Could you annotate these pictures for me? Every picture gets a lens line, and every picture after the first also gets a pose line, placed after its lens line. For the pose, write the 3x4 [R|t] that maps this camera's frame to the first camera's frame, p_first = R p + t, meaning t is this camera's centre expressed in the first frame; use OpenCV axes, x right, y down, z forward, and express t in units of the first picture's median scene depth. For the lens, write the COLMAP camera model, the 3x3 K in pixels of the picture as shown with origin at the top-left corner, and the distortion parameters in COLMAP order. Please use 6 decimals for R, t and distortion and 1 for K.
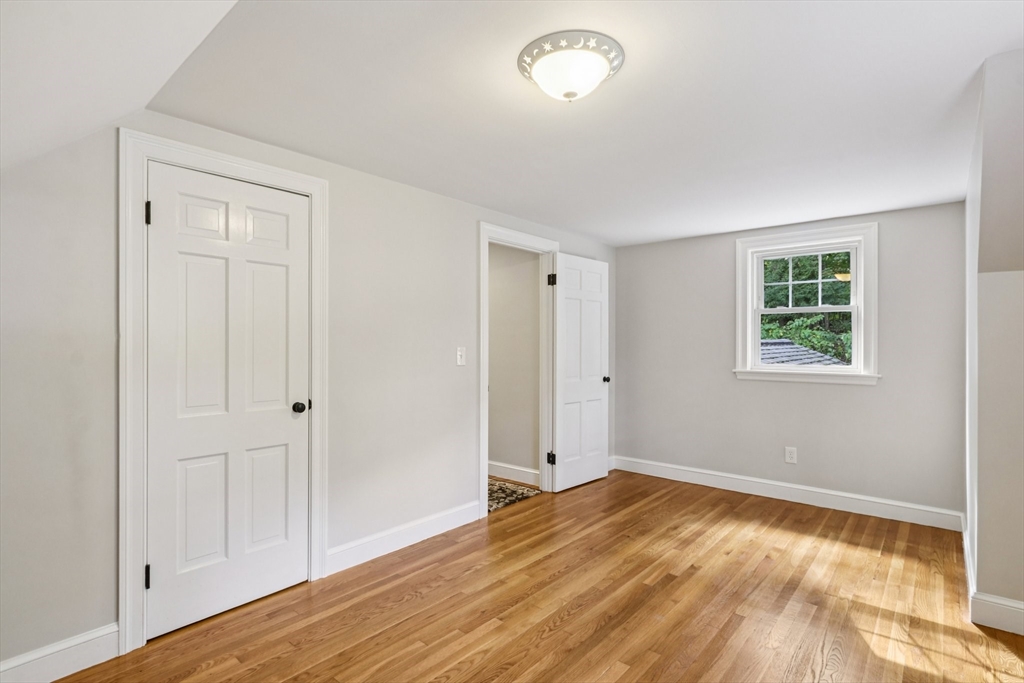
lens RADIAL K [[502.0, 0, 512.0], [0, 502.0, 341.5], [0, 0, 1]] dist [-0.045734, 0.000427]
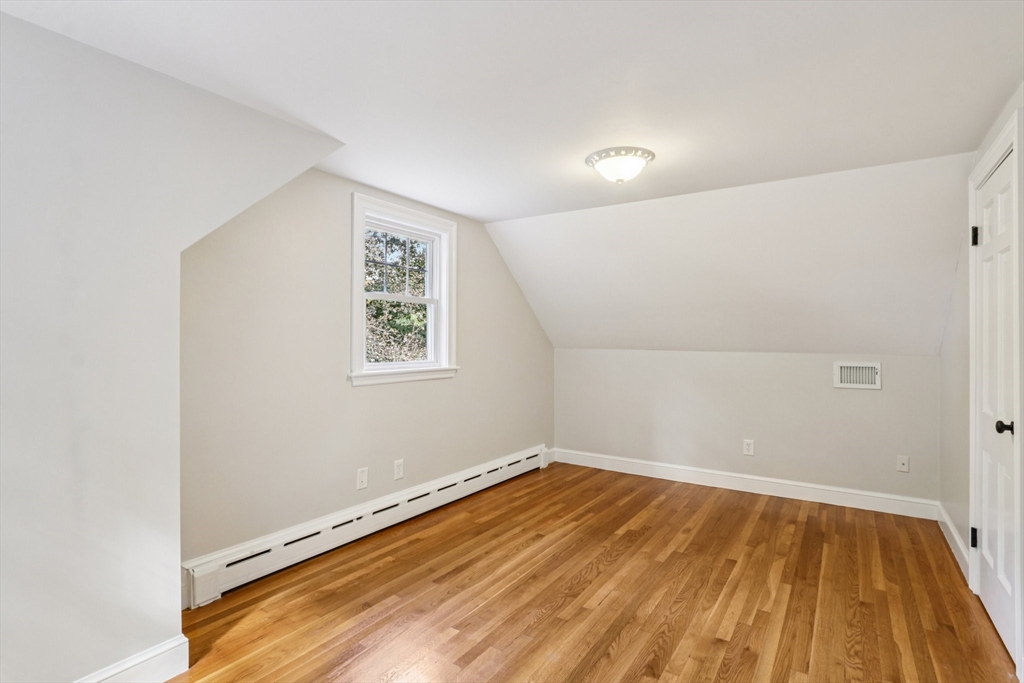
lens RADIAL K [[502.0, 0, 512.0], [0, 502.0, 341.5], [0, 0, 1]] dist [-0.045734, 0.000427]
pose [[-0.991894, -0.001451, -0.127063, 0.533769], [-0.001449, 0.999999, -0.000115, 0.002845], [0.127063, 0.000070, -0.991895, 2.050869]]
